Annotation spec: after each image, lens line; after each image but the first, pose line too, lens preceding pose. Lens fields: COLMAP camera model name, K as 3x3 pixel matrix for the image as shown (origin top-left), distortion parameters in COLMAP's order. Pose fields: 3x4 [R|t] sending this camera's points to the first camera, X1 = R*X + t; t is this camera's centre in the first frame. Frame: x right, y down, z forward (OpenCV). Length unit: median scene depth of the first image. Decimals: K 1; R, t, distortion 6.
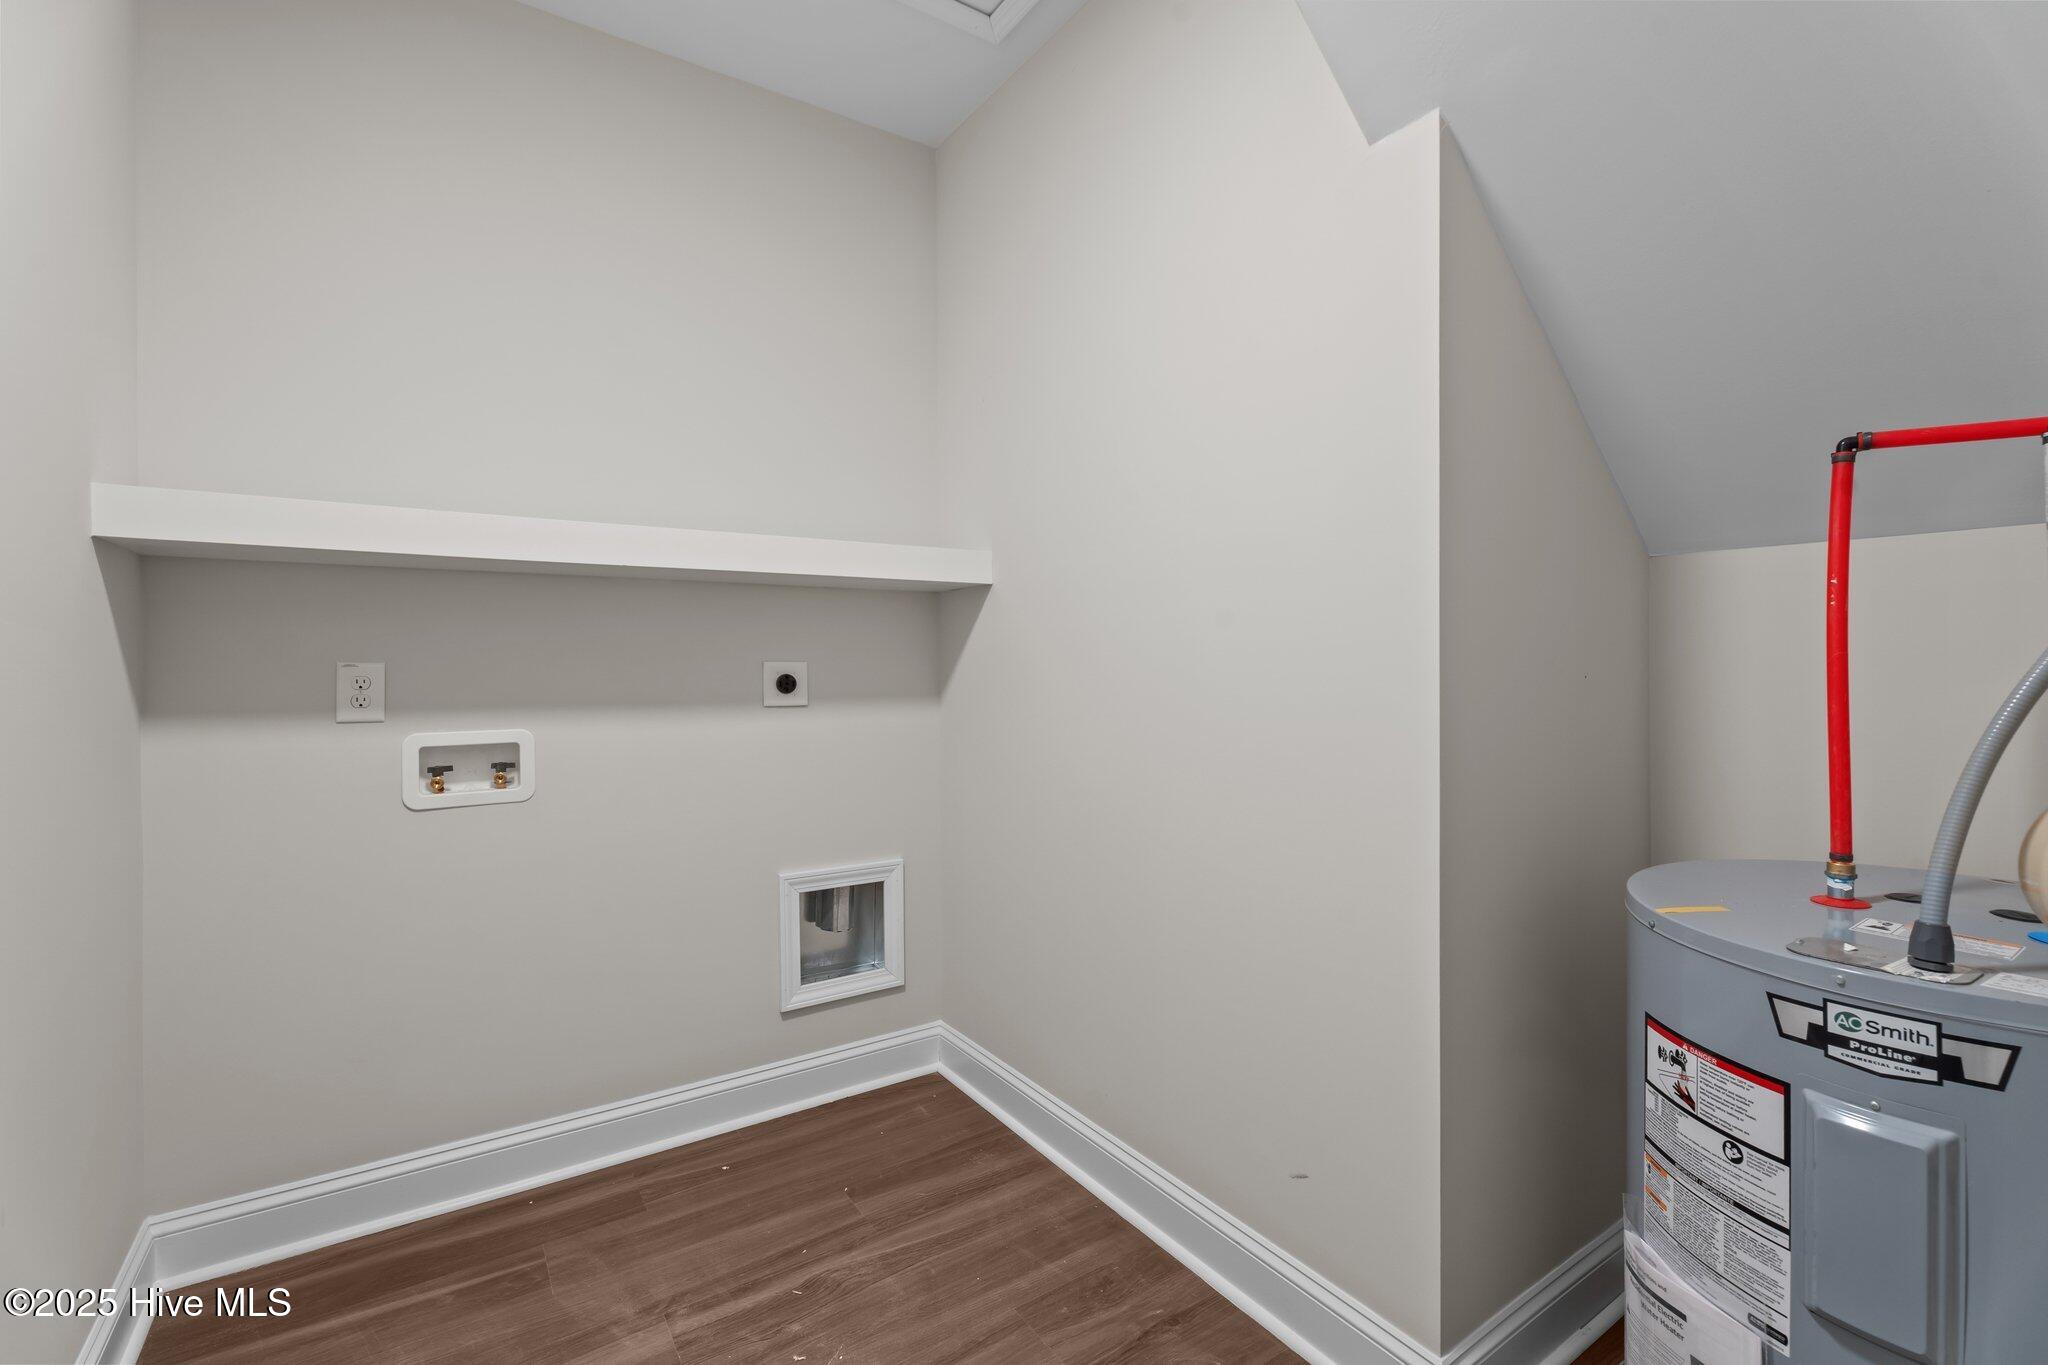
lens RADIAL K [[915.3, 0, 1007.8], [0, 915.3, 678.8], [0, 0, 1]] dist [0.000928, 0.000046]
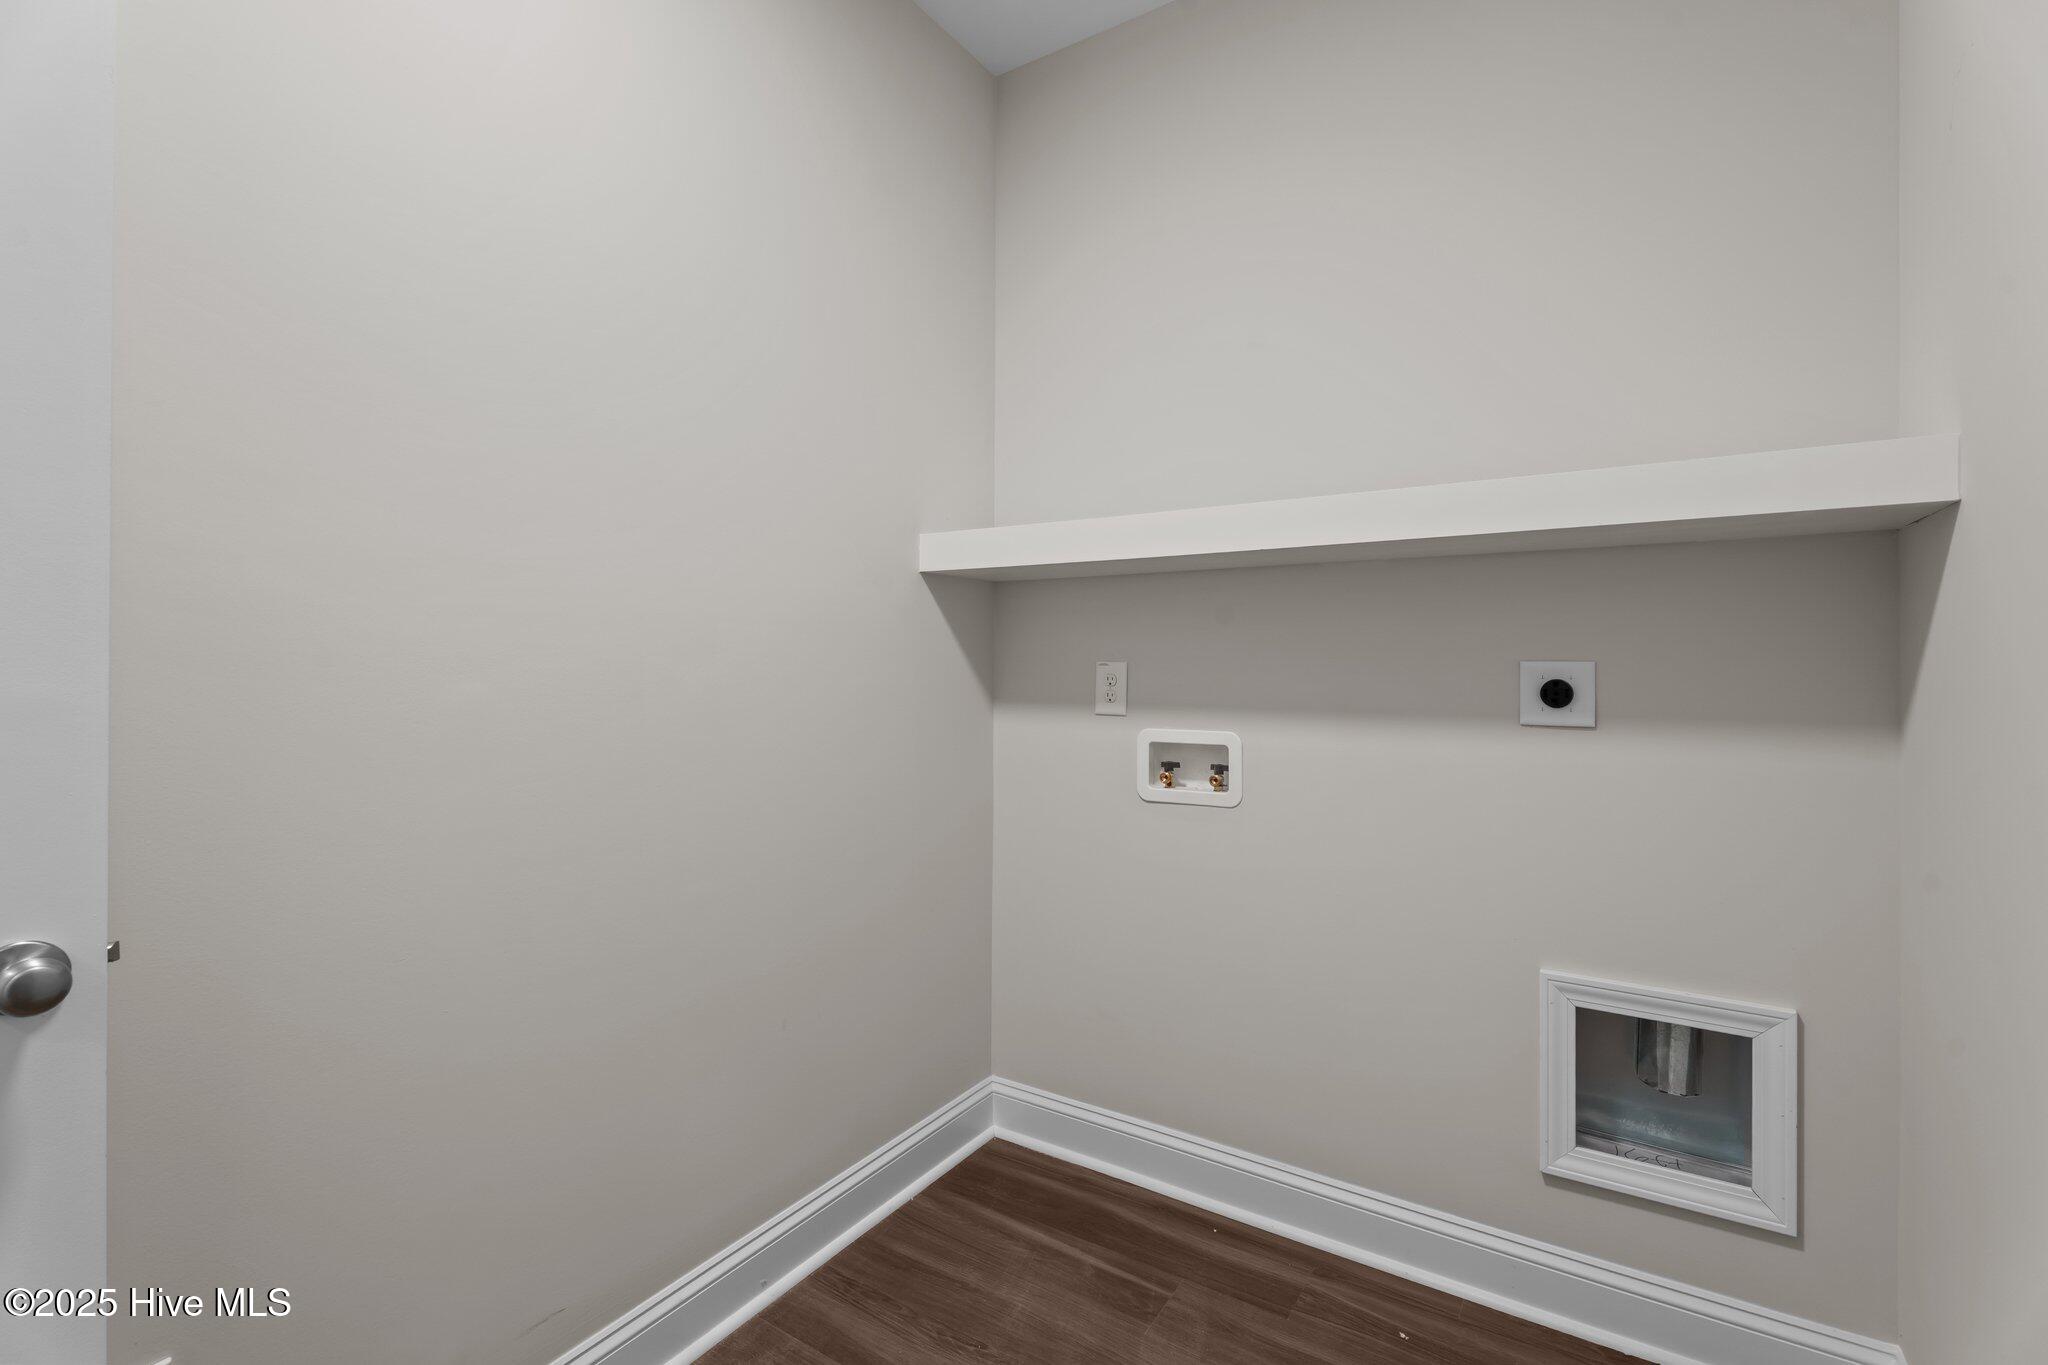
lens RADIAL K [[915.3, 0, 1016.9], [0, 915.3, 667.9], [0, 0, 1]] dist [0.000928, 0.000046]
pose [[0.400506, 0.006863, -0.916268, 0.266674], [-0.016311, 0.999867, 0.000359, -0.008977], [0.916149, 0.014801, 0.400565, 0.428623]]
